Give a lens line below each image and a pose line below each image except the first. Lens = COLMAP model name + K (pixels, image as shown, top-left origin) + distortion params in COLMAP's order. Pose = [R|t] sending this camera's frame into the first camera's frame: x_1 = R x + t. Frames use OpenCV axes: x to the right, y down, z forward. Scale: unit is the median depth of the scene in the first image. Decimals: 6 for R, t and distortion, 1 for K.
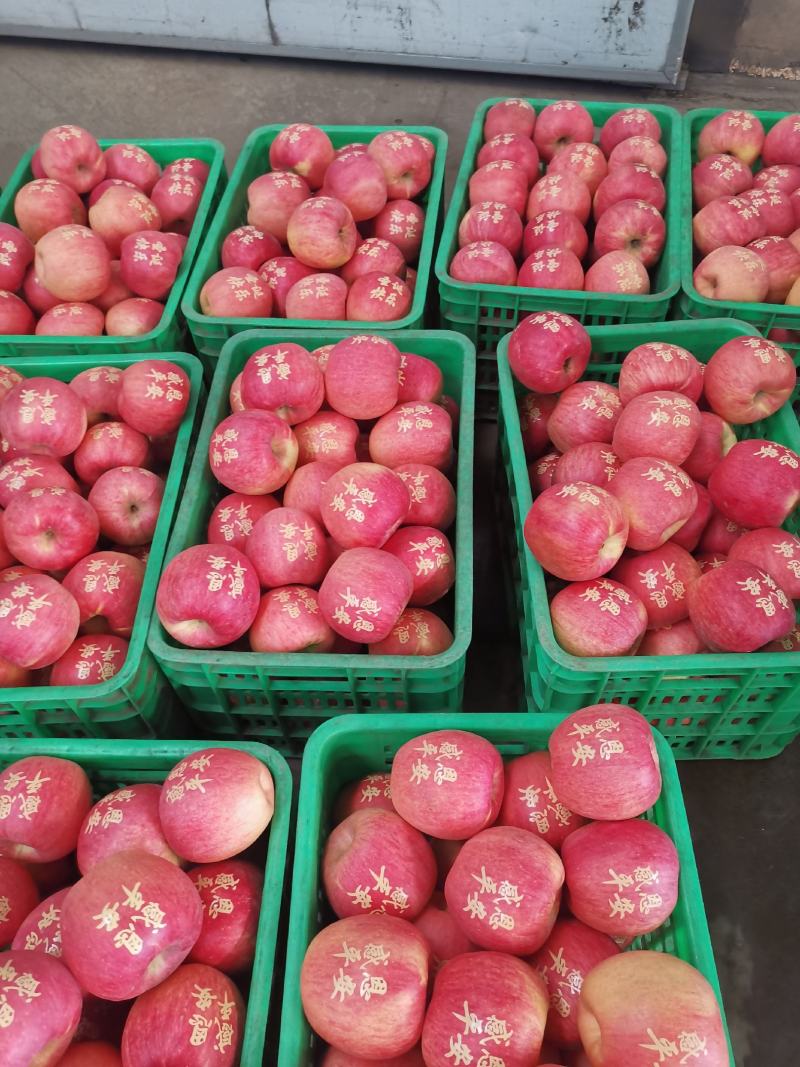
lens RADIAL K [[820.2, 0, 400.0], [0, 820.2, 533.5], [0, 0, 1]] dist [0.012541, 0.001634]
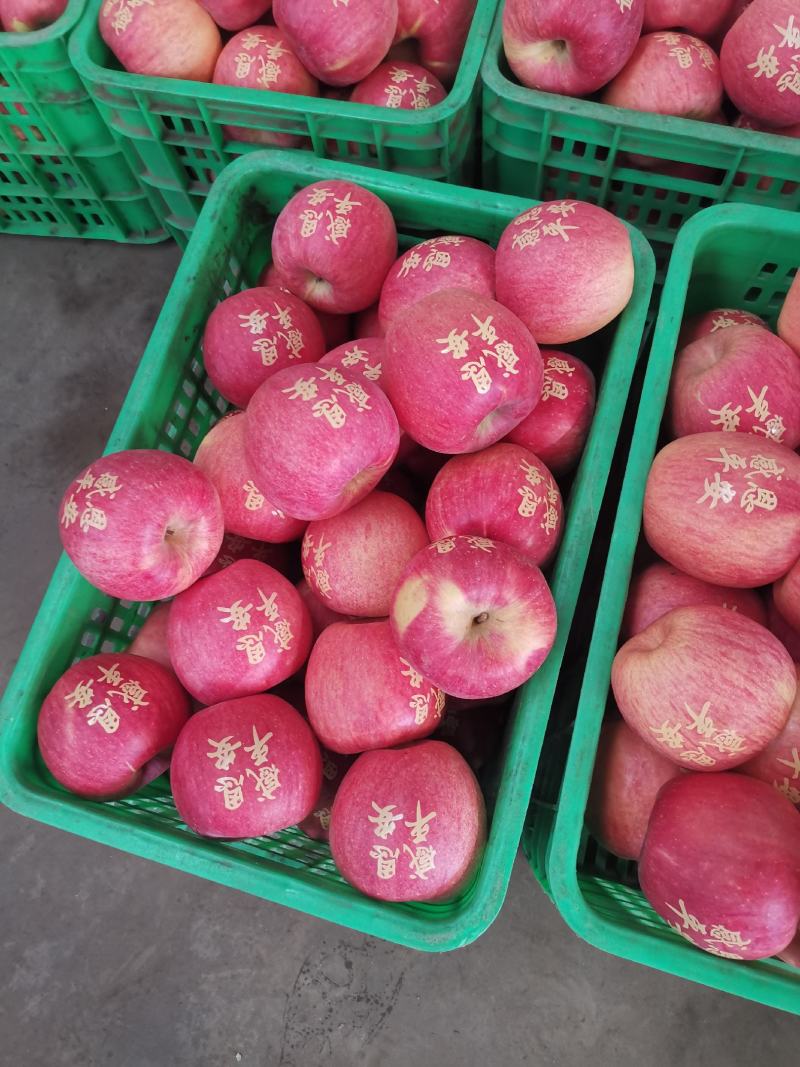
lens RADIAL K [[820.2, 0, 400.0], [0, 820.2, 533.5], [0, 0, 1]] dist [0.012541, 0.001634]
pose [[0.967455, 0.228007, -0.109747, -0.241096], [-0.171200, 0.909151, 0.379651, 0.296447], [0.186340, -0.348507, 0.918597, 0.167884]]
